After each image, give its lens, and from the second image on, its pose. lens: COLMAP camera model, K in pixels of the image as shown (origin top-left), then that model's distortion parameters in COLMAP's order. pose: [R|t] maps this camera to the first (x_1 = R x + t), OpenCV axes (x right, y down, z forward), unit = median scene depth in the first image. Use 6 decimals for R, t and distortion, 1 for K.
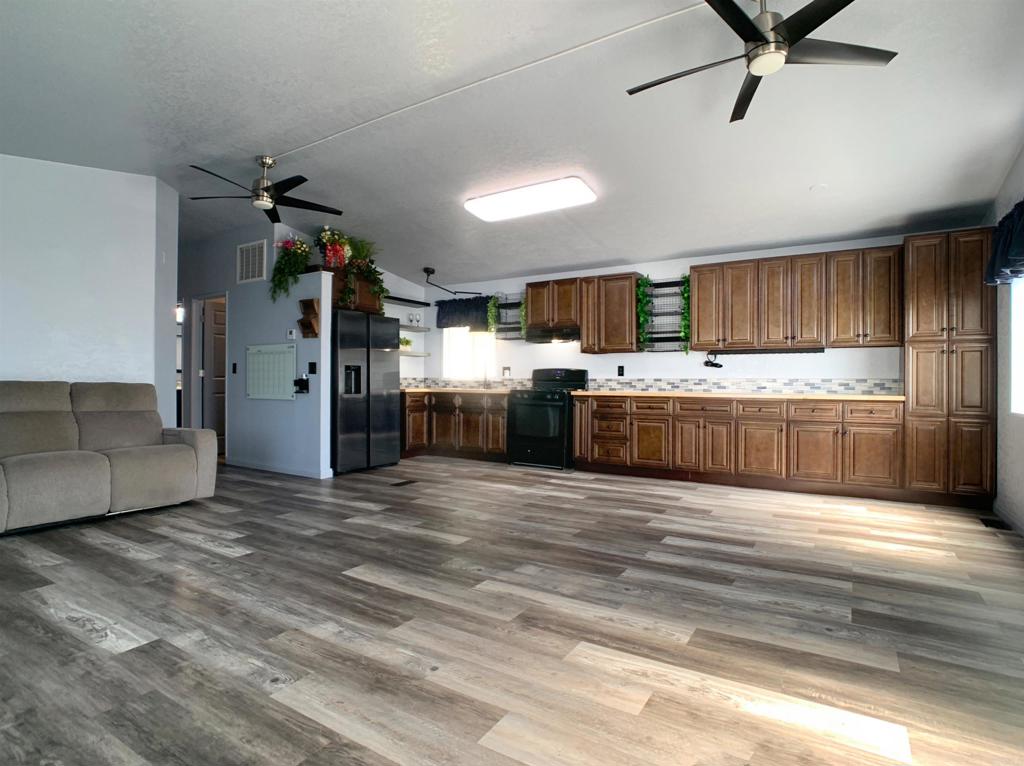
lens RADIAL K [[493.5, 0, 512.0], [0, 493.5, 383.0], [0, 0, 1]] dist [-0.016068, 0.000503]
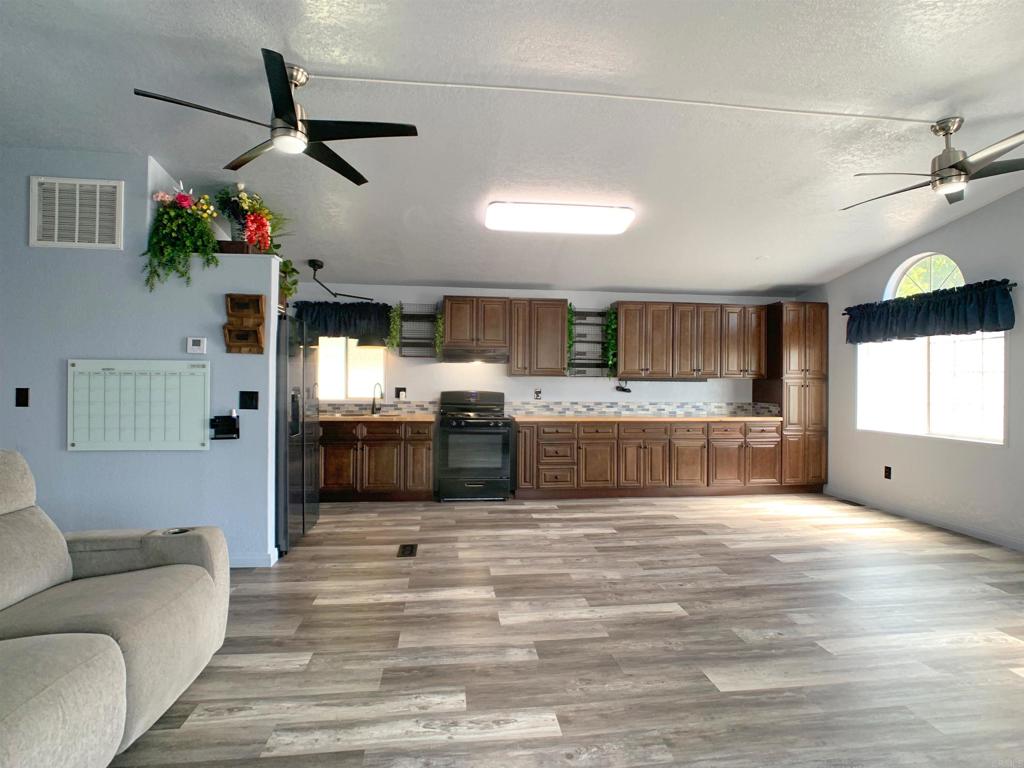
lens RADIAL K [[493.5, 0, 512.0], [0, 493.5, 384.0], [0, 0, 1]] dist [-0.016068, 0.000503]
pose [[0.805541, 0.003518, 0.592530, -0.467649], [0.000861, 0.999974, -0.007109, -0.042707], [-0.592540, 0.006237, 0.805517, 0.245606]]
